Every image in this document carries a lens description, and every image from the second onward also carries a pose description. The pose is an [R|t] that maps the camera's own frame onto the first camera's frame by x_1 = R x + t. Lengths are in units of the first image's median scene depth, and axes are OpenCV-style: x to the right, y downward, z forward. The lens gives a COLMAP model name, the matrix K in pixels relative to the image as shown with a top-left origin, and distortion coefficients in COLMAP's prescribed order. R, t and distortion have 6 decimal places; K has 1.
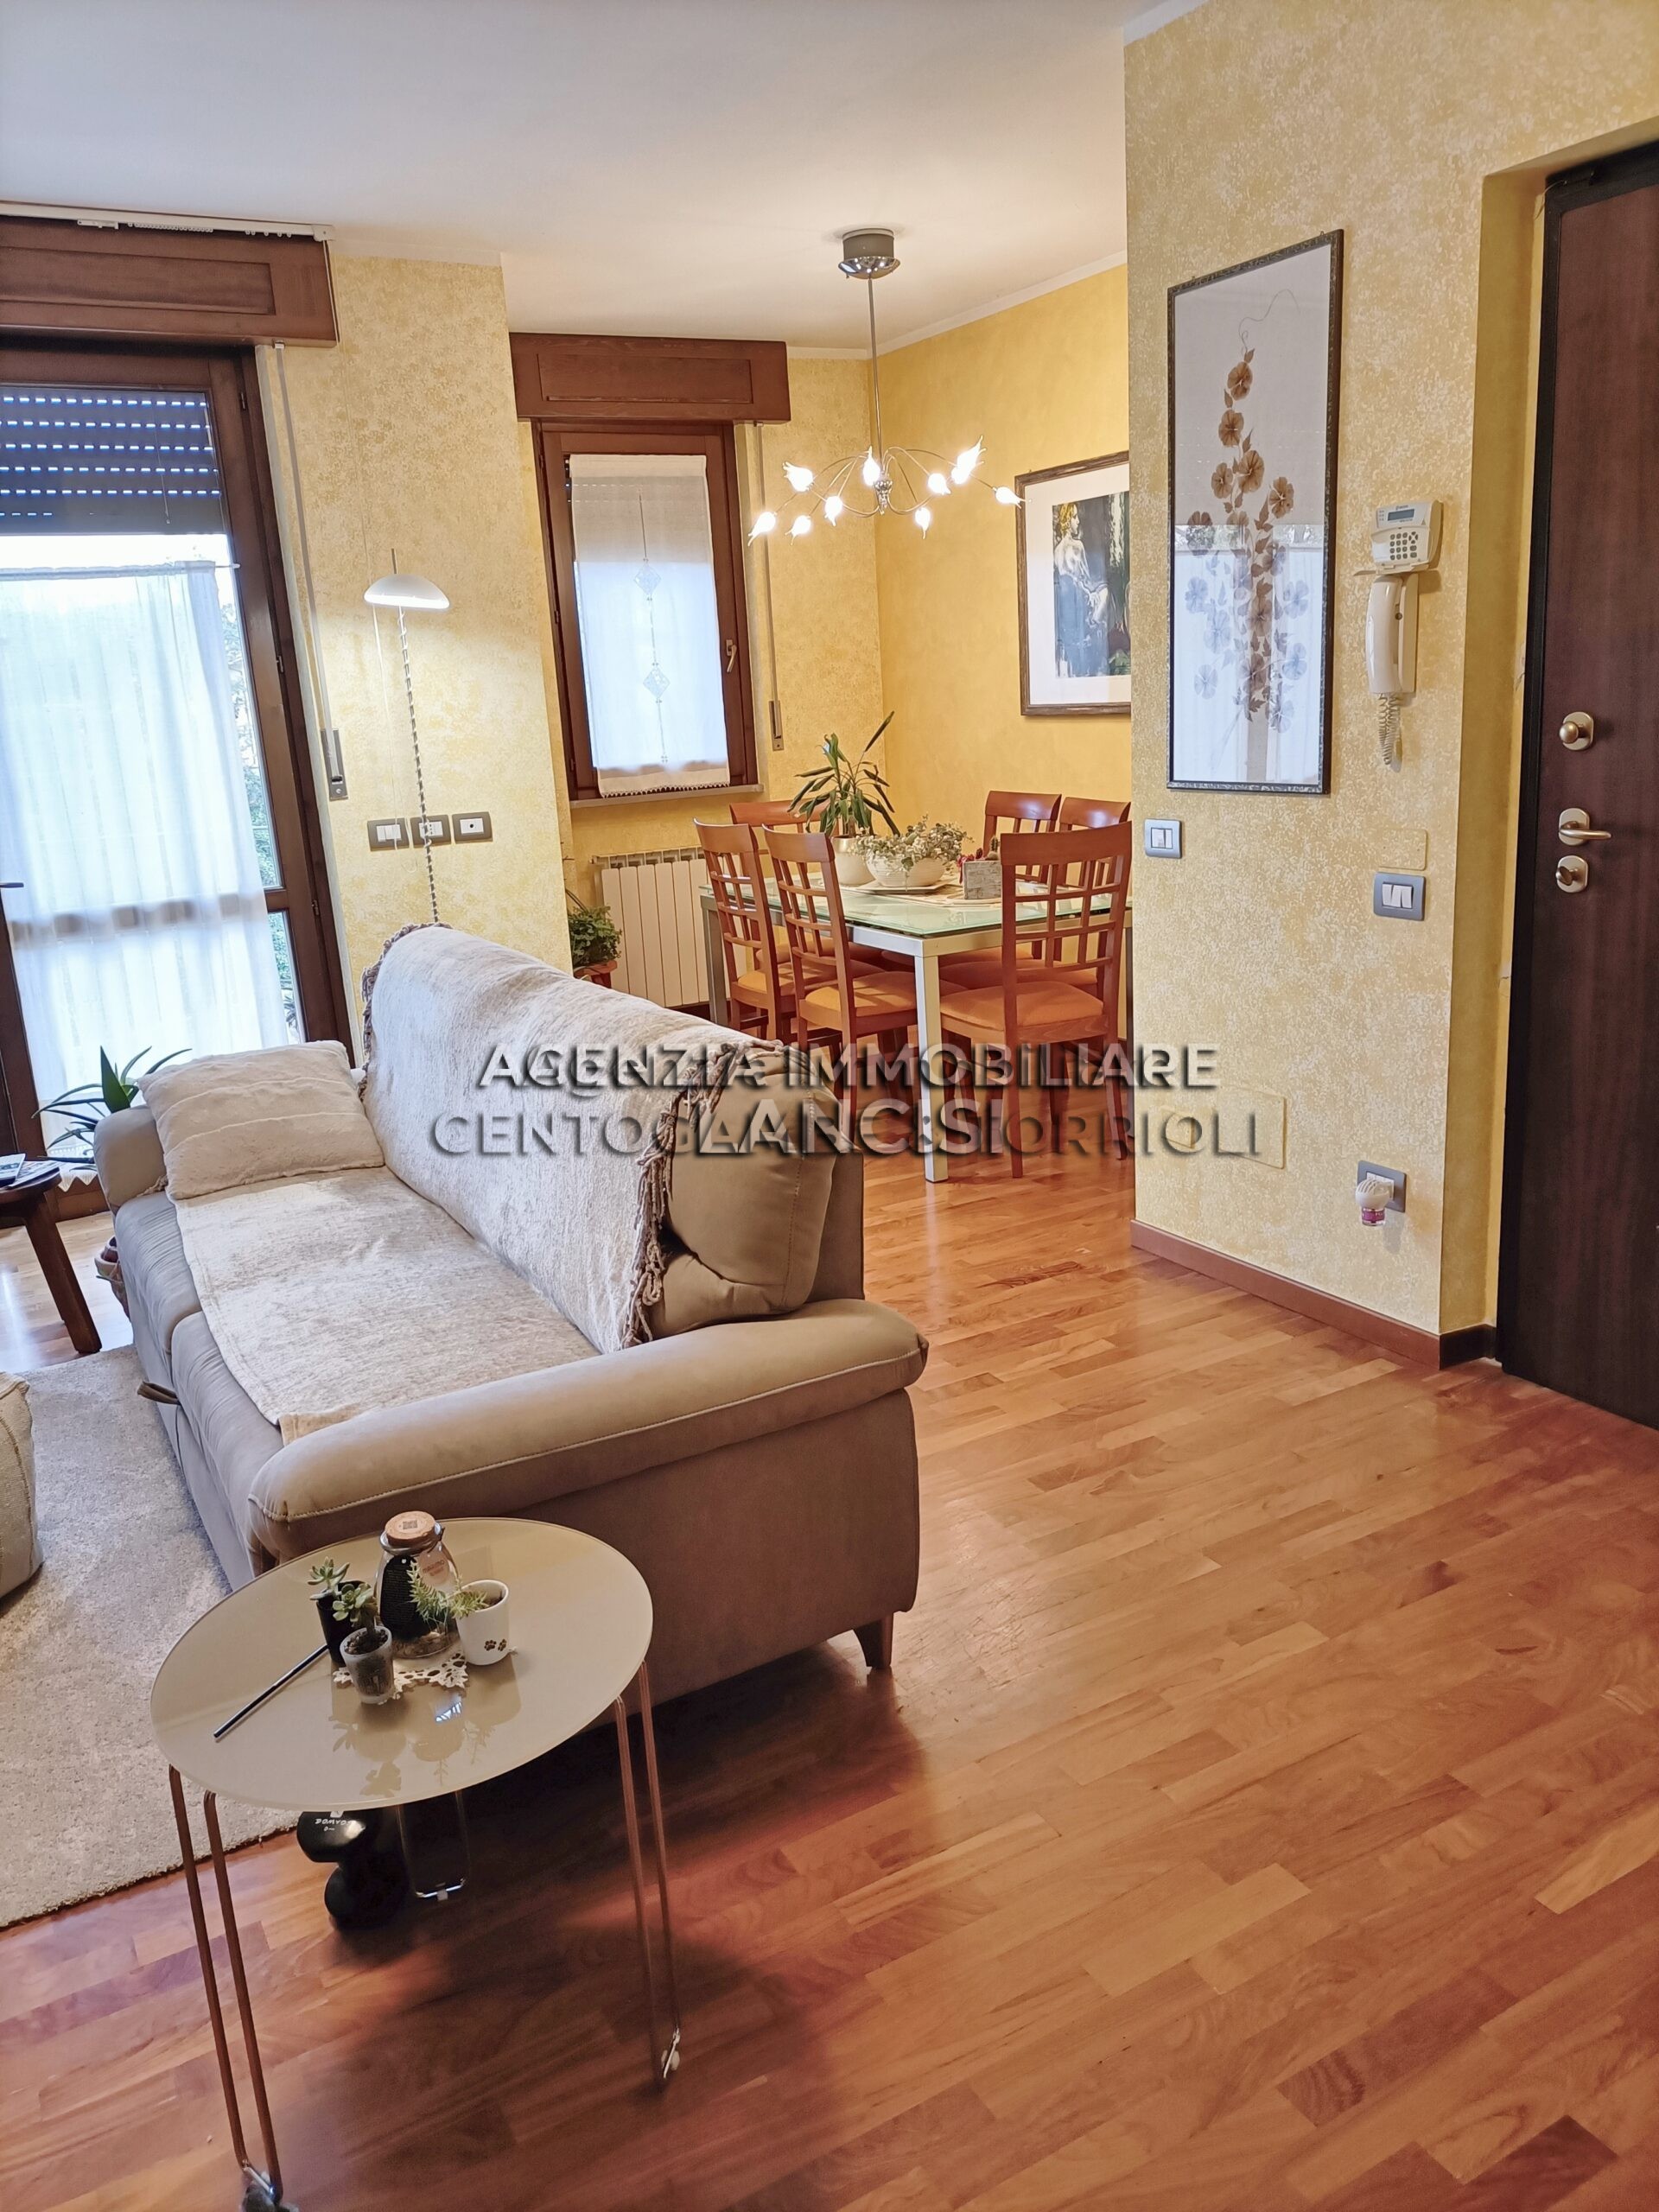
lens RADIAL K [[1644.1, 0, 825.4], [0, 1644.1, 1110.7], [0, 0, 1]] dist [0.066982, -0.080365]
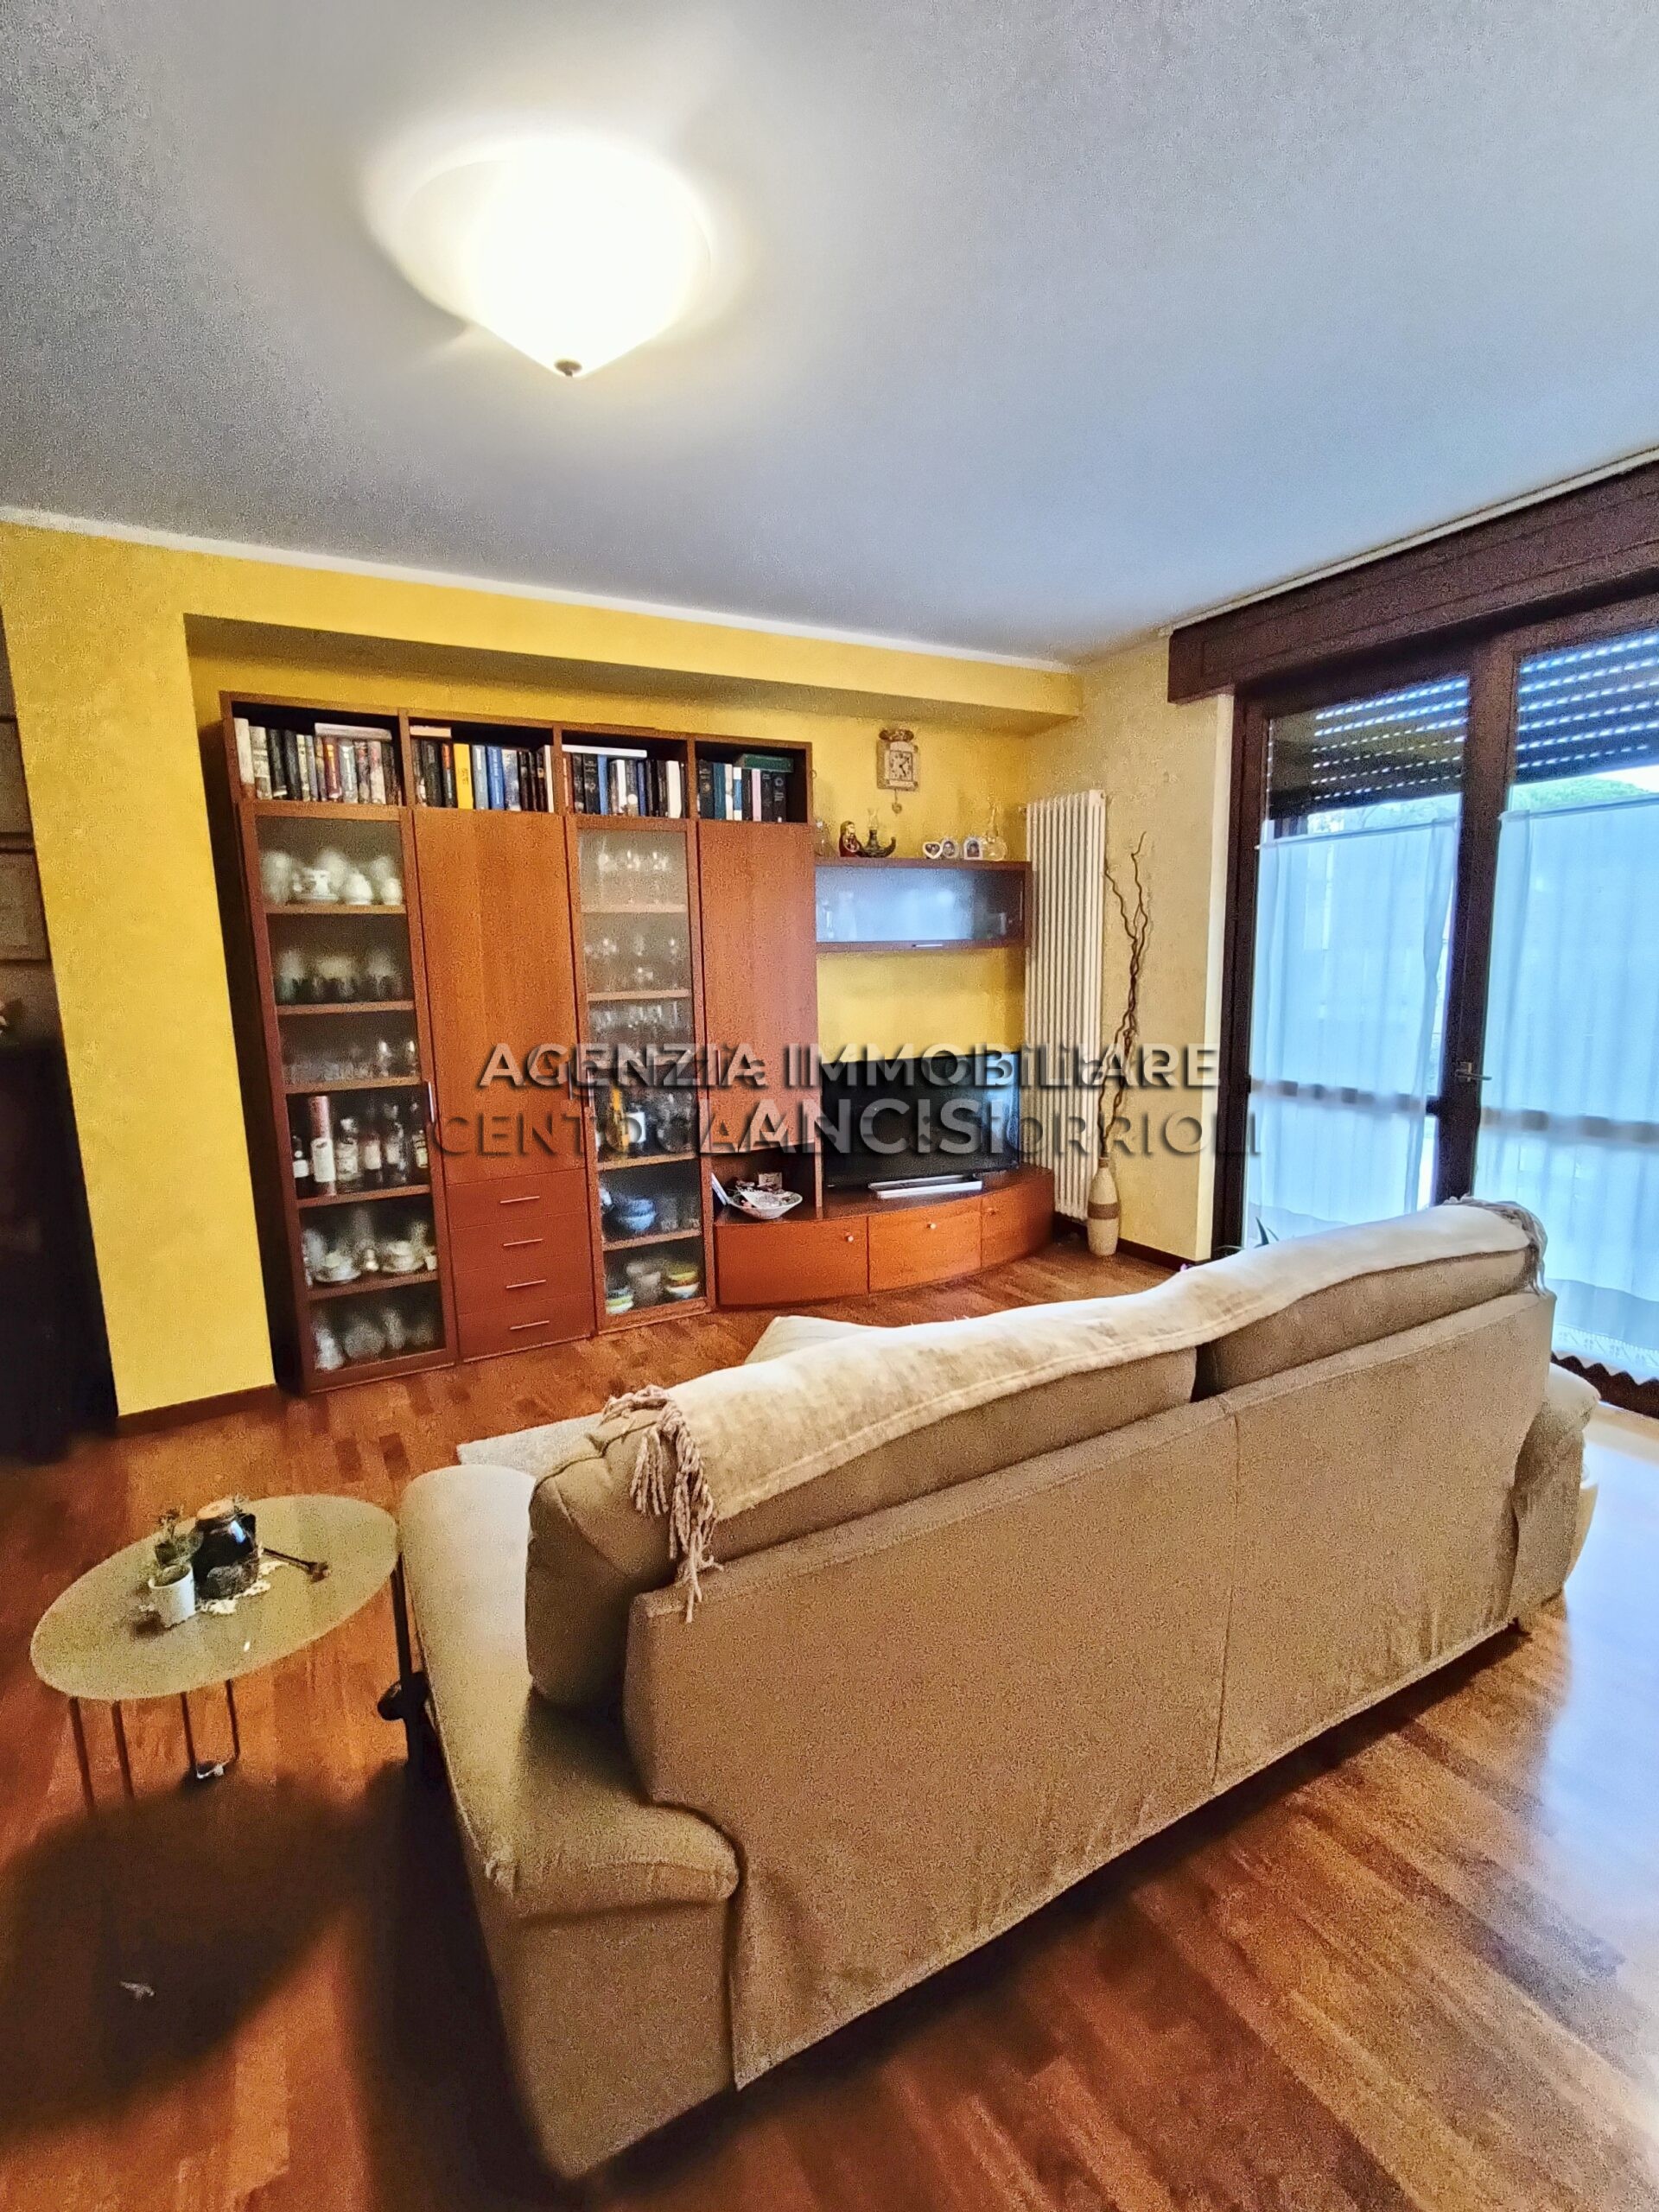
lens RADIAL K [[1010.0, 0, 820.1], [0, 1010.0, 1113.4], [0, 0, 1]] dist [0.012938, -0.000207]
pose [[-0.000383, 0.218486, -0.975840, 0.206494], [-0.232355, 0.949113, 0.212593, -0.149567], [0.972631, 0.226823, 0.050403, 0.499358]]
